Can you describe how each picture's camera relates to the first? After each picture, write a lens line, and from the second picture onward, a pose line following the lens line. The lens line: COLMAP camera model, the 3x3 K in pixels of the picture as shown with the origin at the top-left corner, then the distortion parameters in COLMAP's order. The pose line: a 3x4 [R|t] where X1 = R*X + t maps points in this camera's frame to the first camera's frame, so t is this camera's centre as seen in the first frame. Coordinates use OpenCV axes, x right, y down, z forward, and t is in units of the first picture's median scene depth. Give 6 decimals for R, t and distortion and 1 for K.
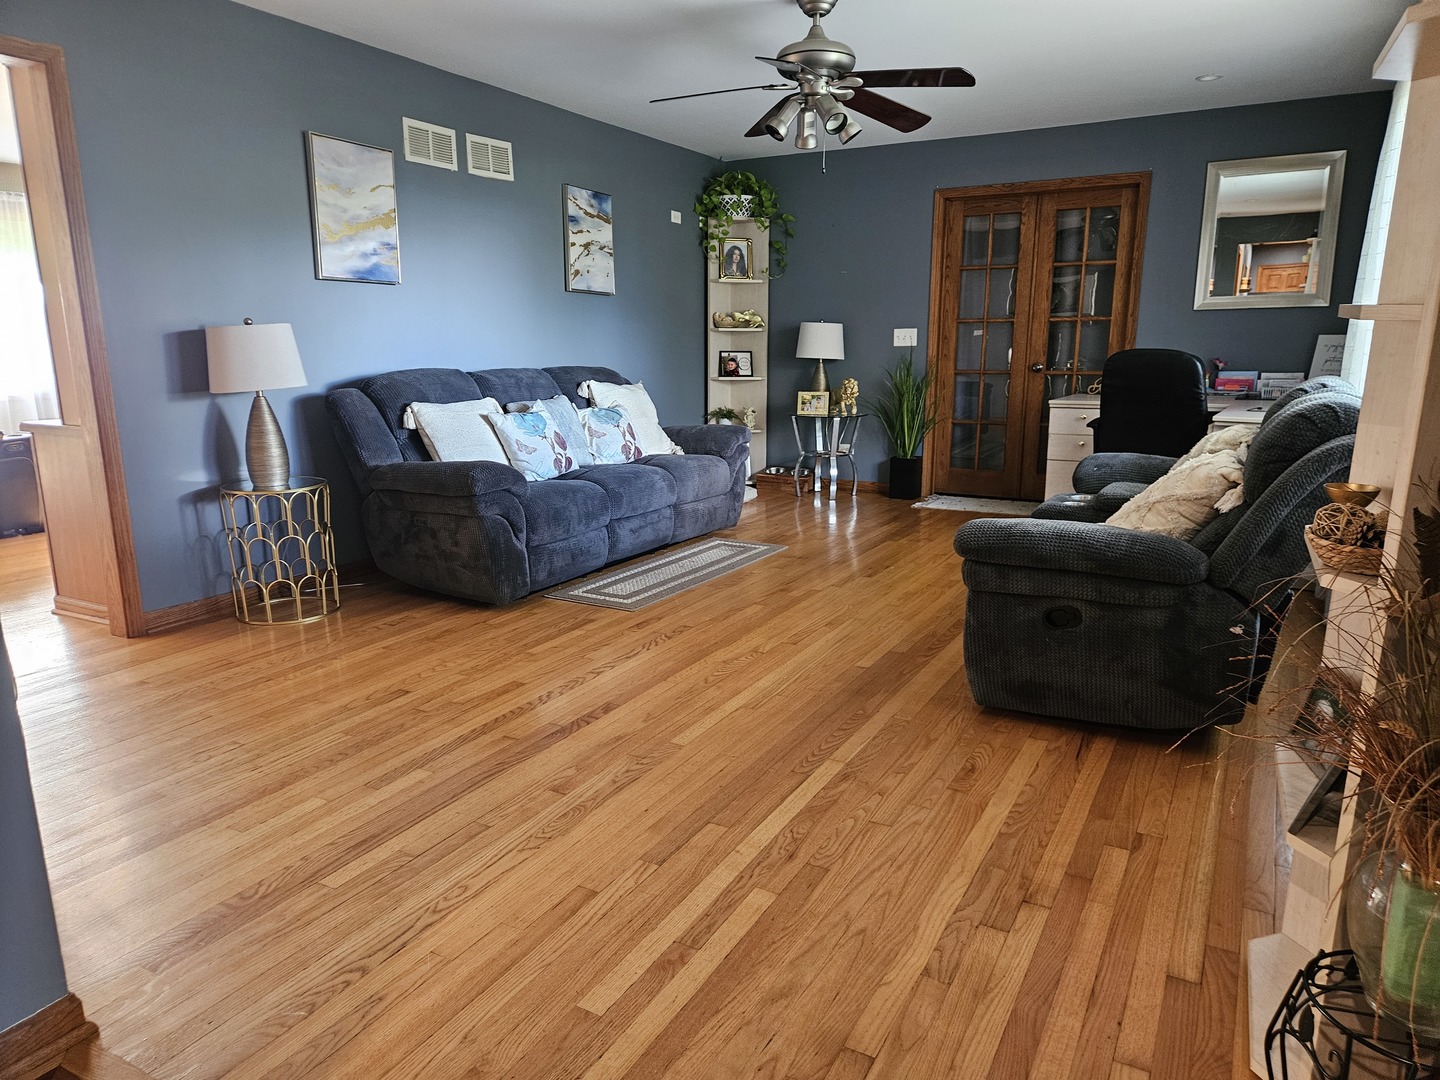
lens RADIAL K [[969.1, 0, 720.5], [0, 969.1, 543.0], [0, 0, 1]] dist [-0.000564, -0.000512]
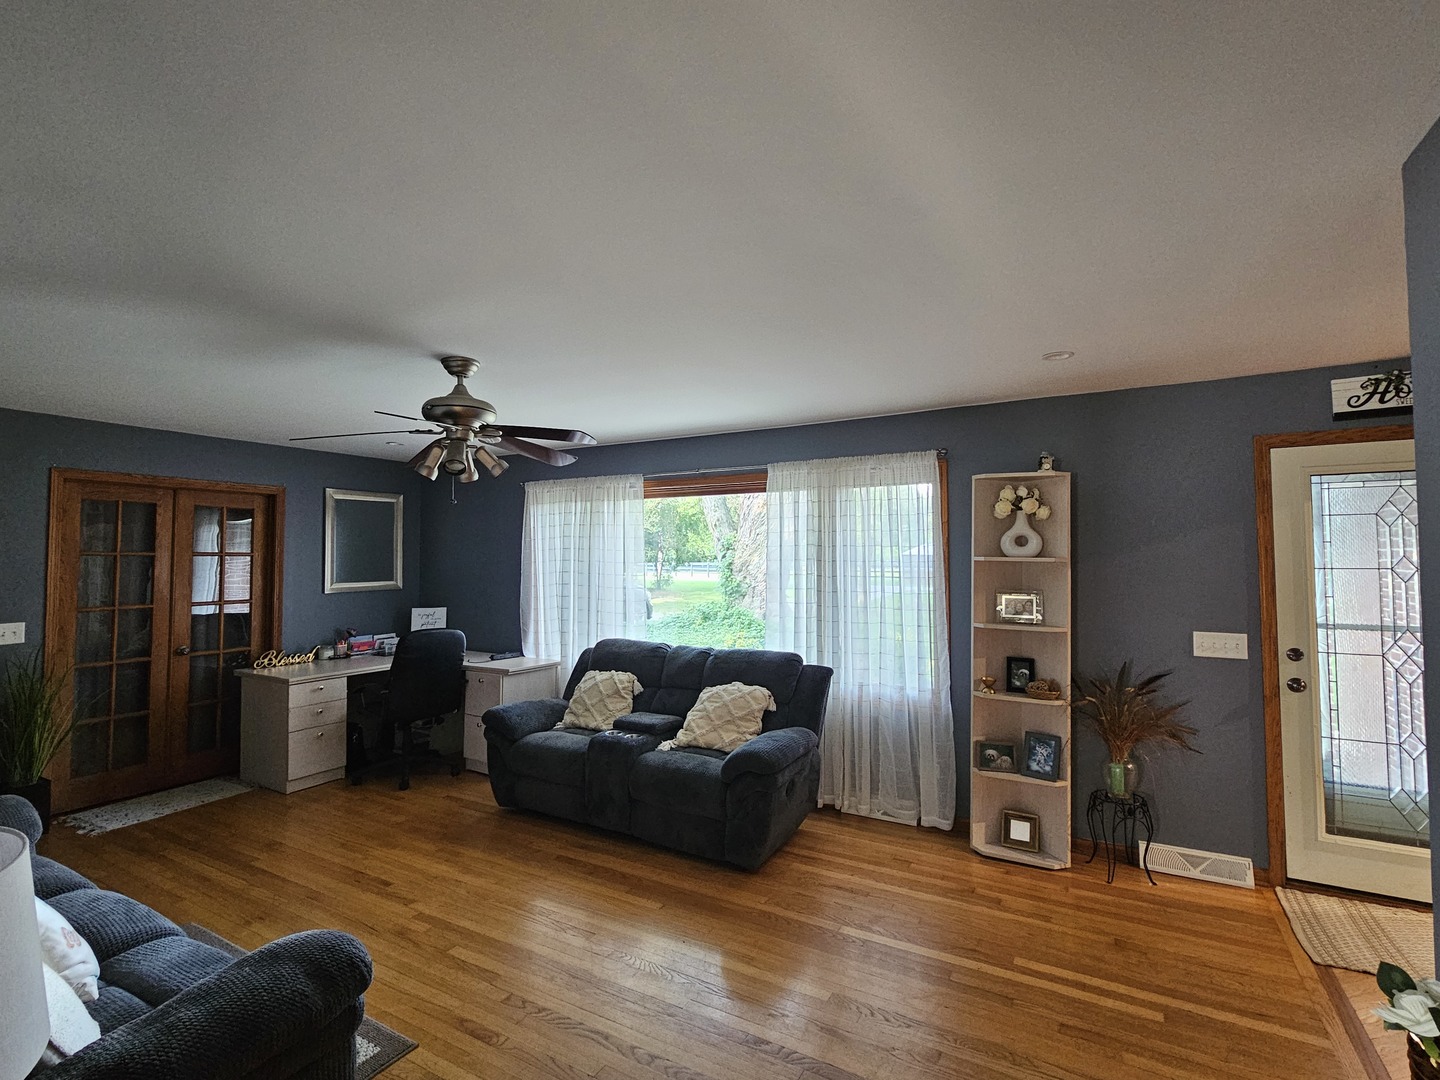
lens RADIAL K [[685.4, 0, 721.3], [0, 685.4, 537.4], [0, 0, 1]] dist [-0.002234, -0.001226]
pose [[0.008963, 0.035838, 0.999317, -0.595513], [0.215238, 0.975863, -0.036927, -0.227391], [-0.976521, 0.215422, 0.001033, 0.638157]]
